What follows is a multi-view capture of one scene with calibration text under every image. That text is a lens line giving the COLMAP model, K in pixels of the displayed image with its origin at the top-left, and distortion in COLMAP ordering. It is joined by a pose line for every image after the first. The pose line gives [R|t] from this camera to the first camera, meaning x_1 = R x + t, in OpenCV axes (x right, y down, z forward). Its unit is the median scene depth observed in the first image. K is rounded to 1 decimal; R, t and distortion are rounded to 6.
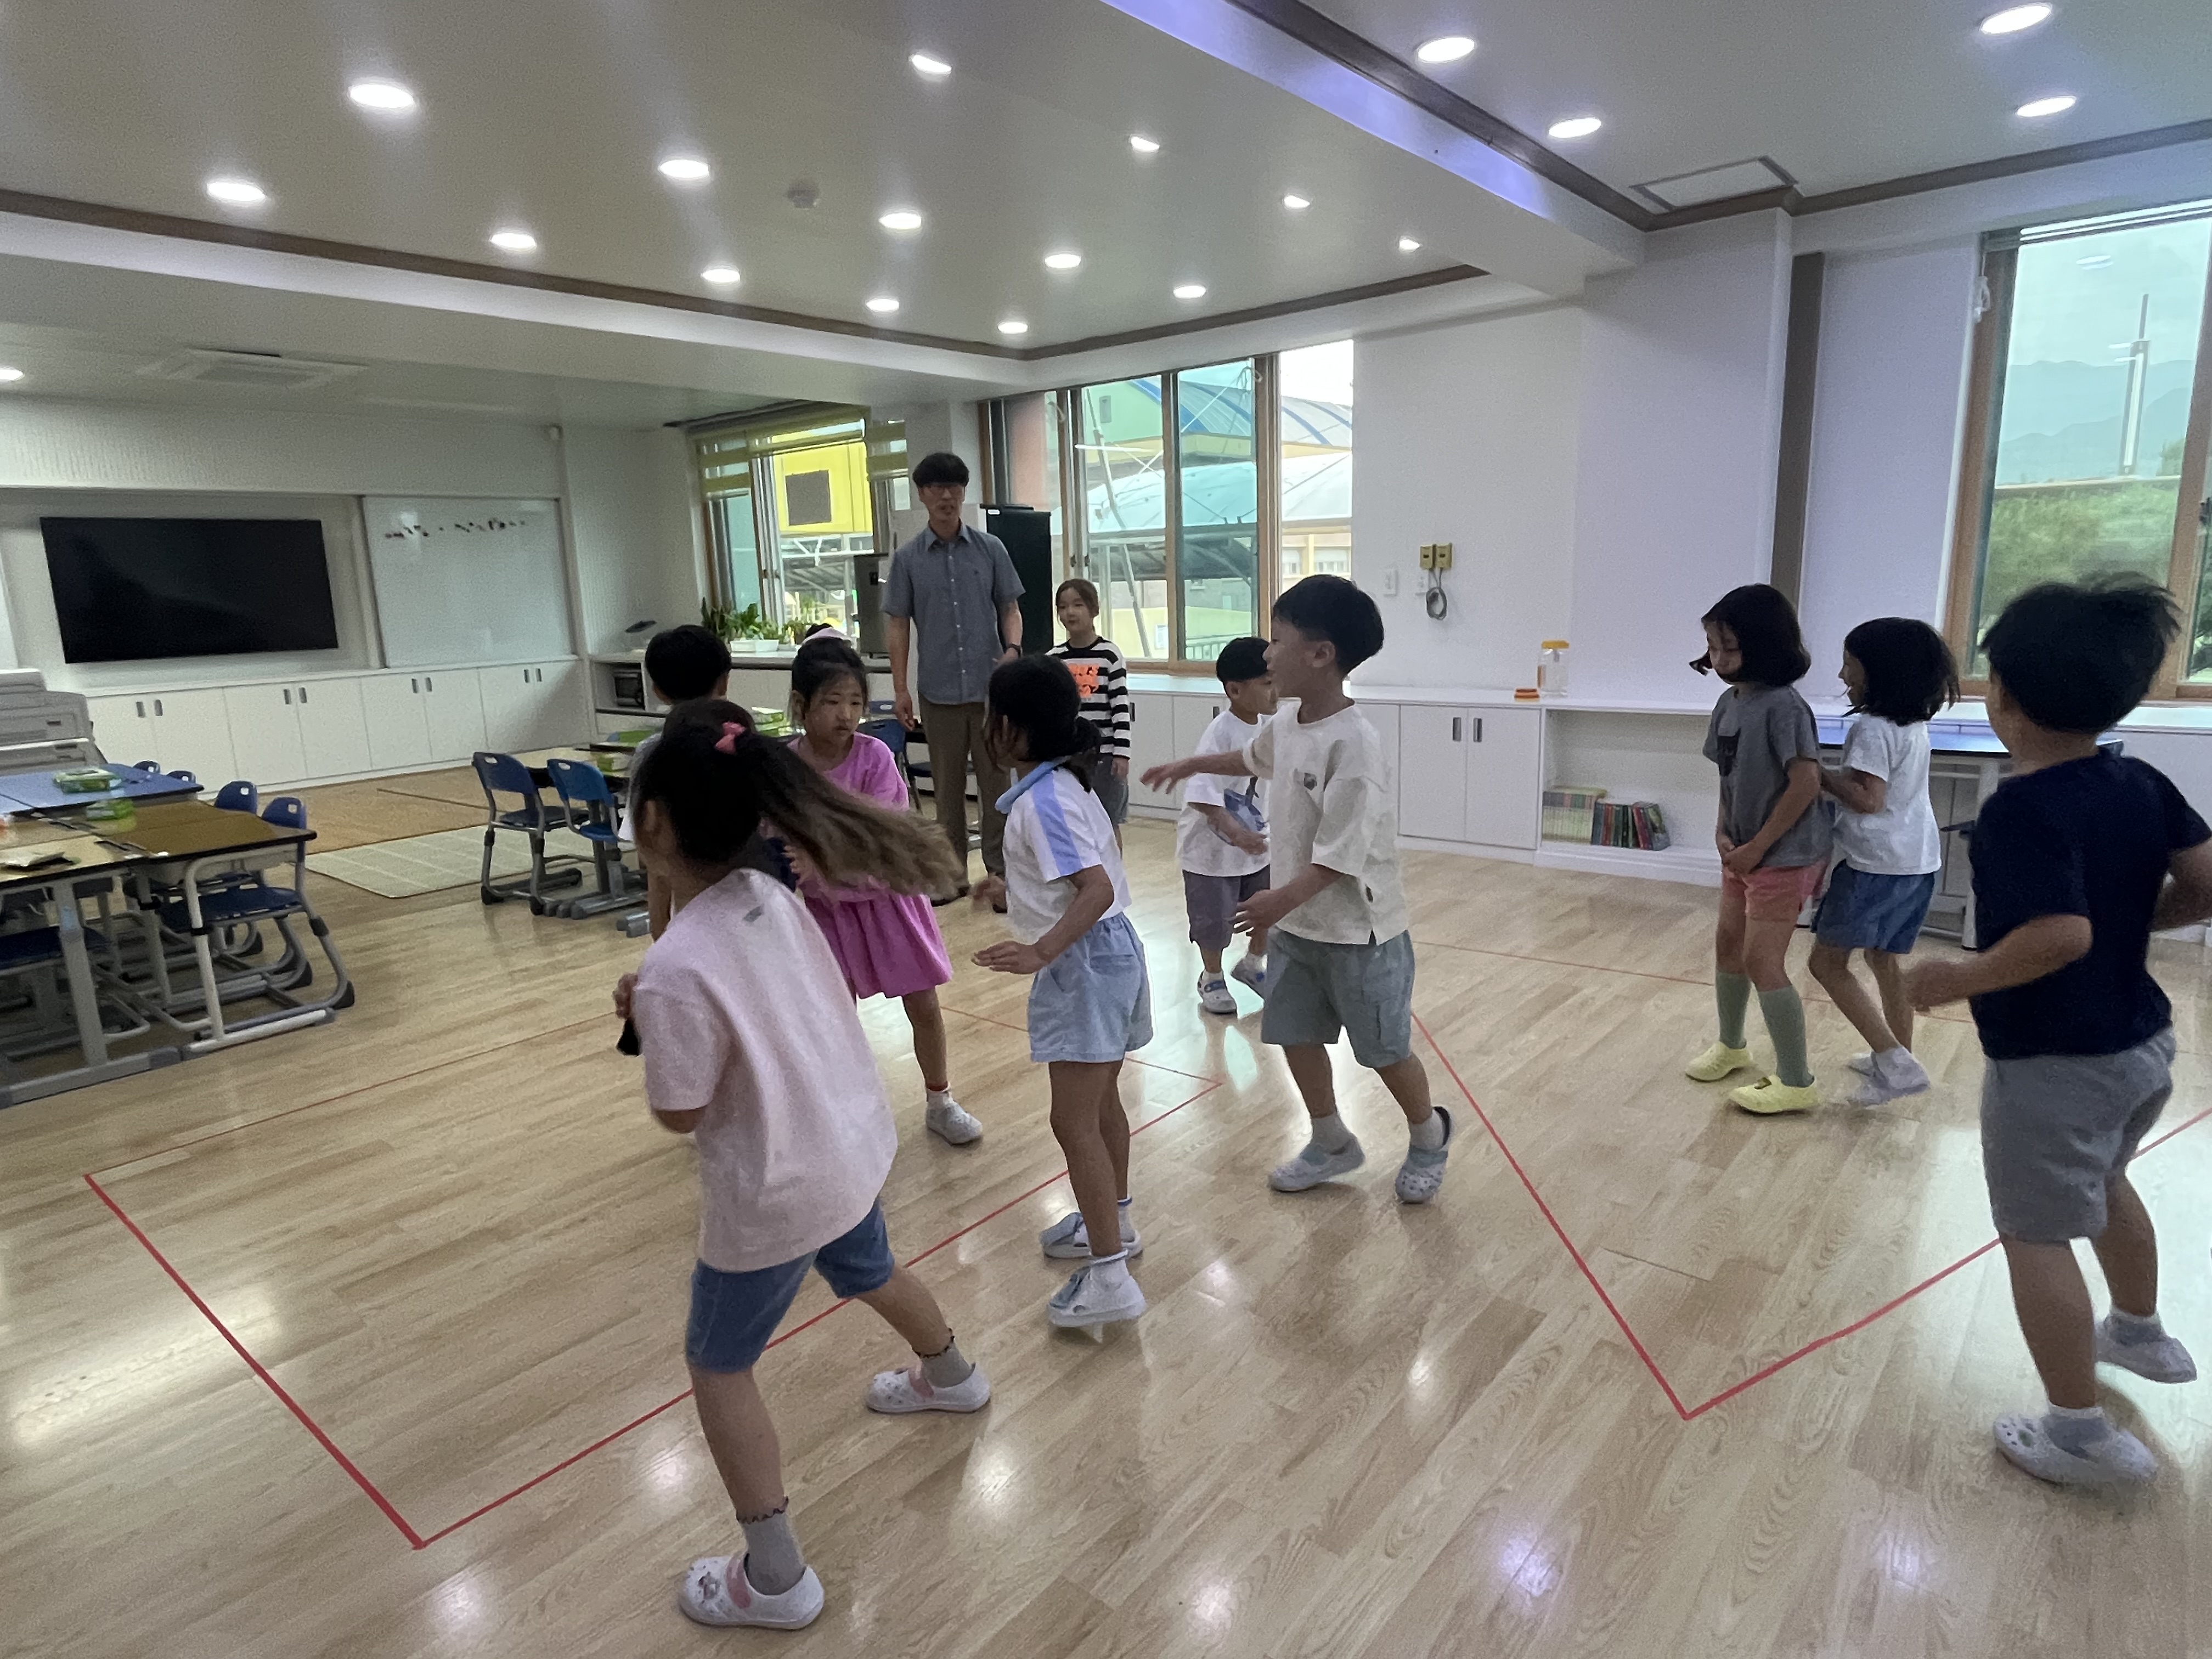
lens RADIAL K [[1264.0, 0, 1106.6], [0, 1264.0, 829.9], [0, 0, 1]] dist [-0.004351, -0.001339]
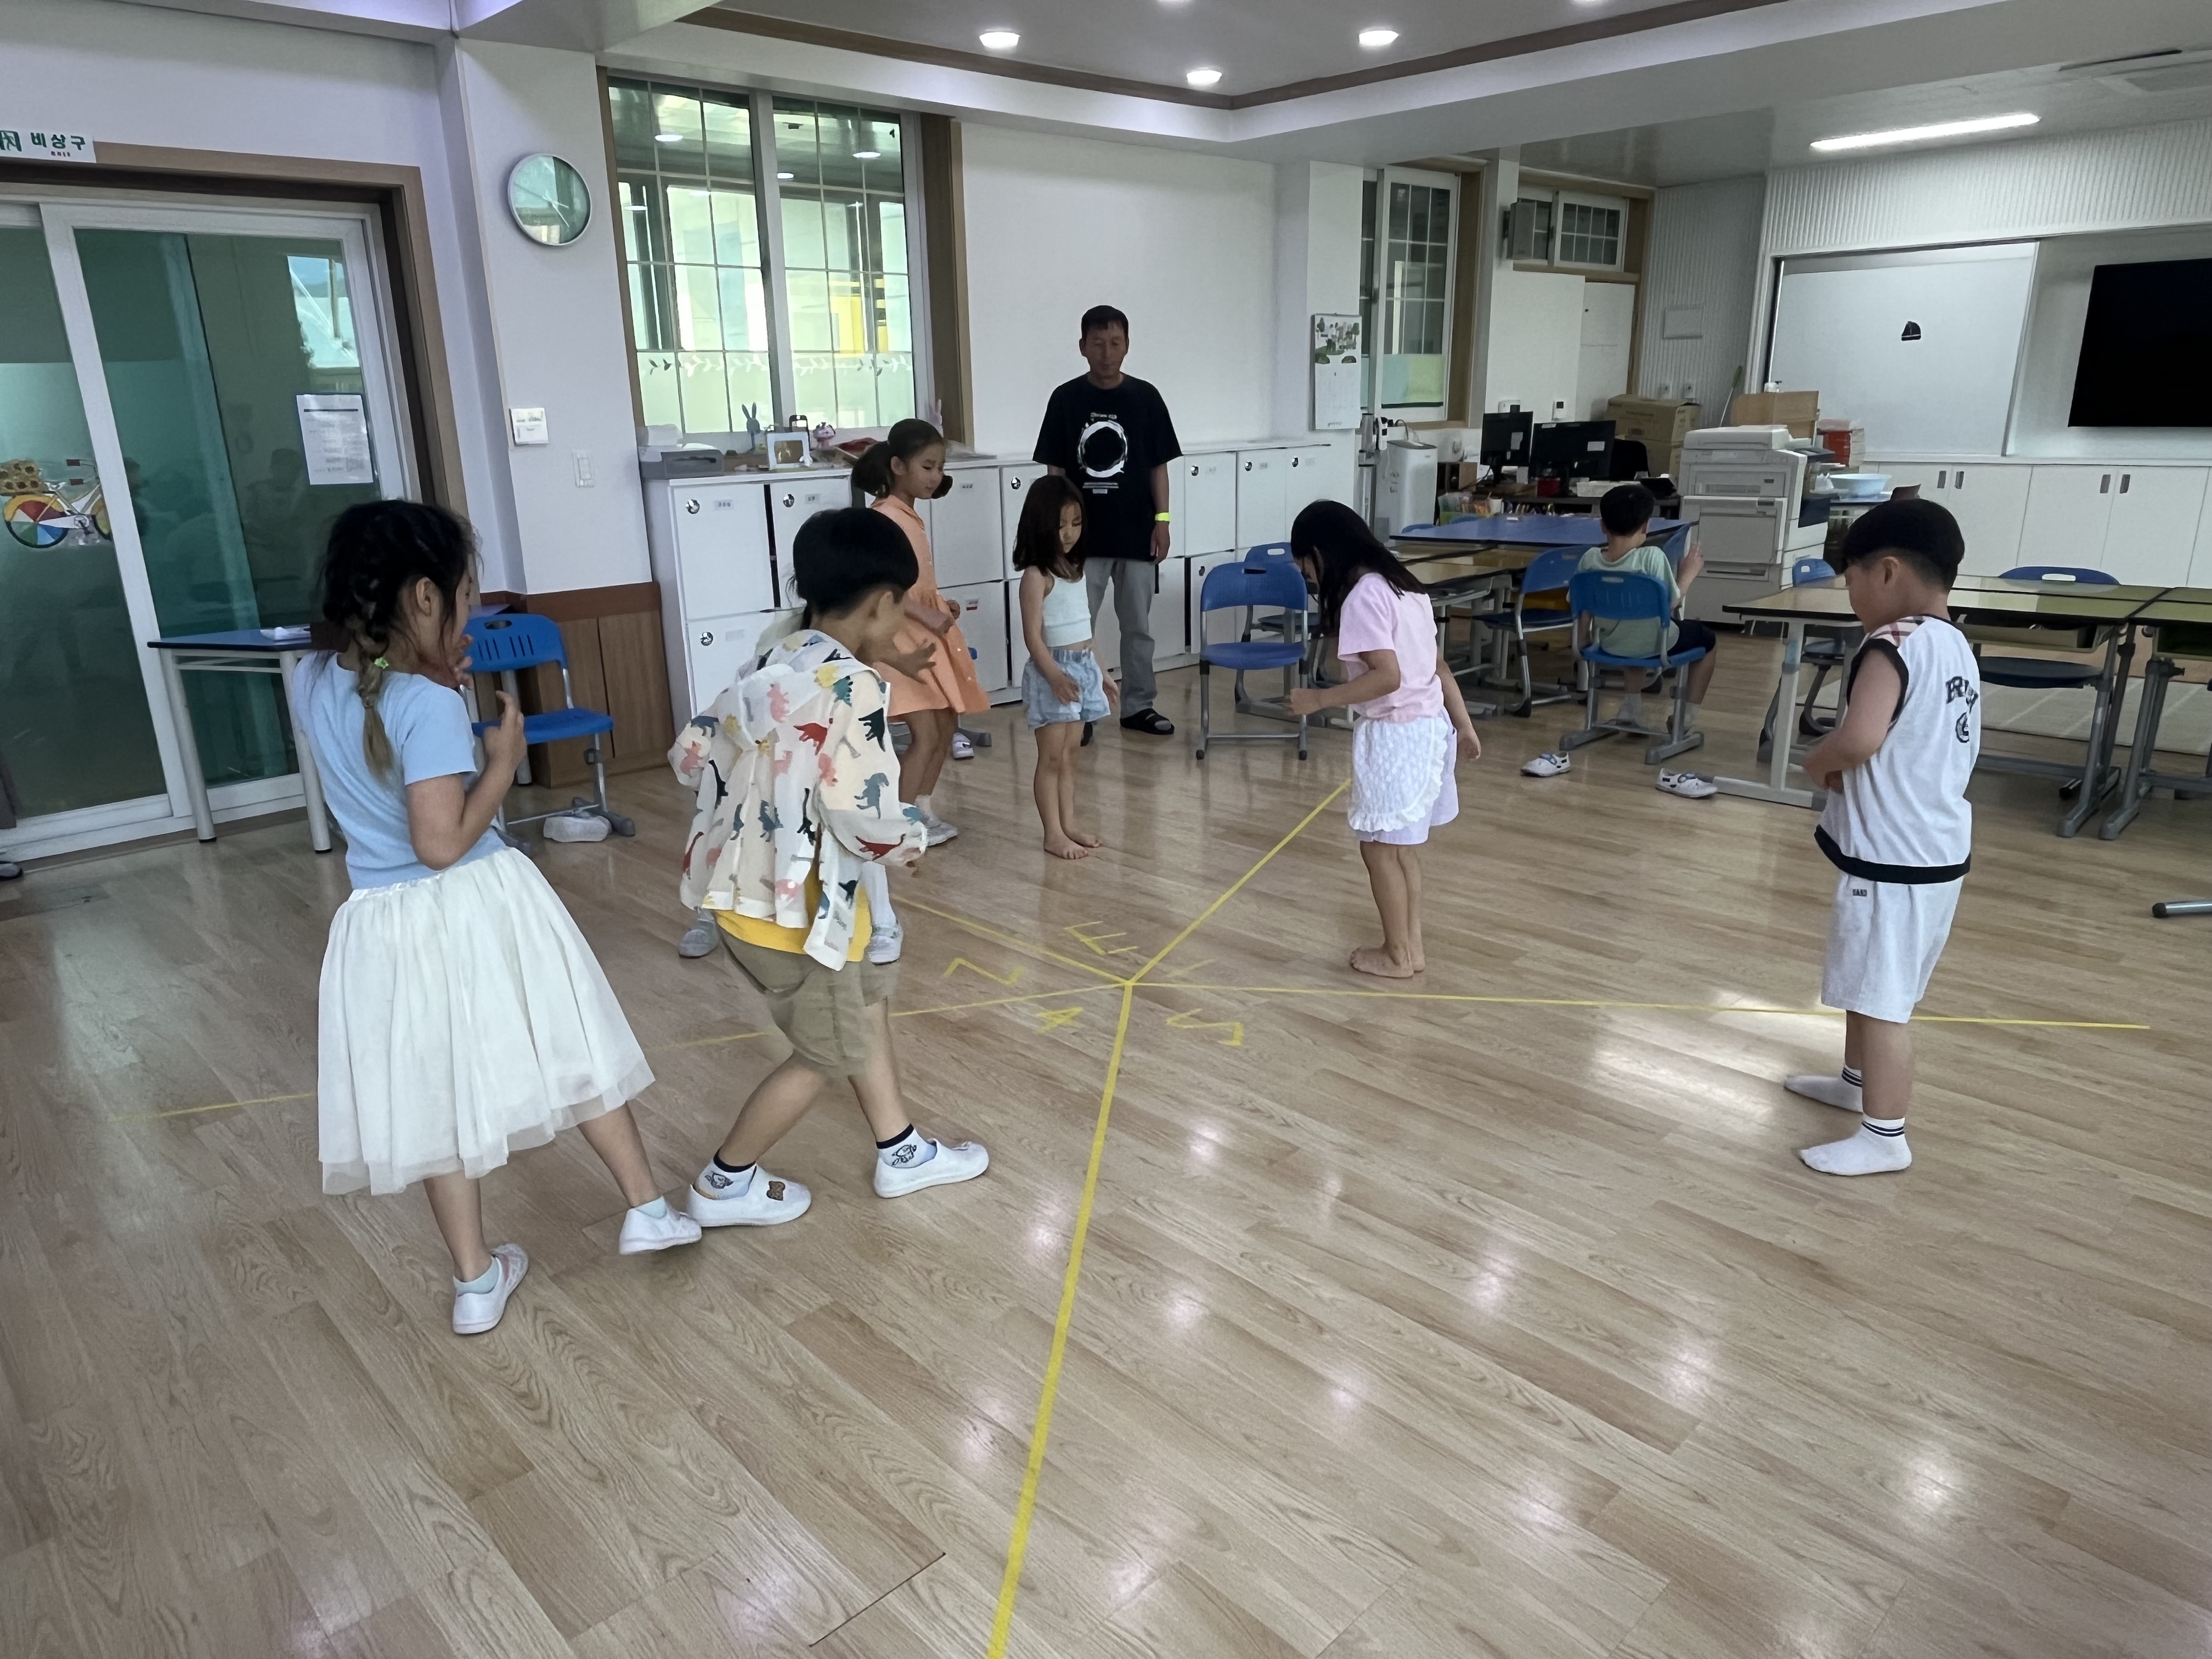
lens RADIAL K [[1428.2, 0, 1106.1], [0, 1428.2, 828.1], [0, 0, 1]] dist [-0.000568, -0.000313]
pose [[-0.094200, 0.327985, -0.939974, 0.419282], [-0.173363, 0.924343, 0.339905, -0.109276], [0.980343, 0.194976, -0.030212, 0.450695]]
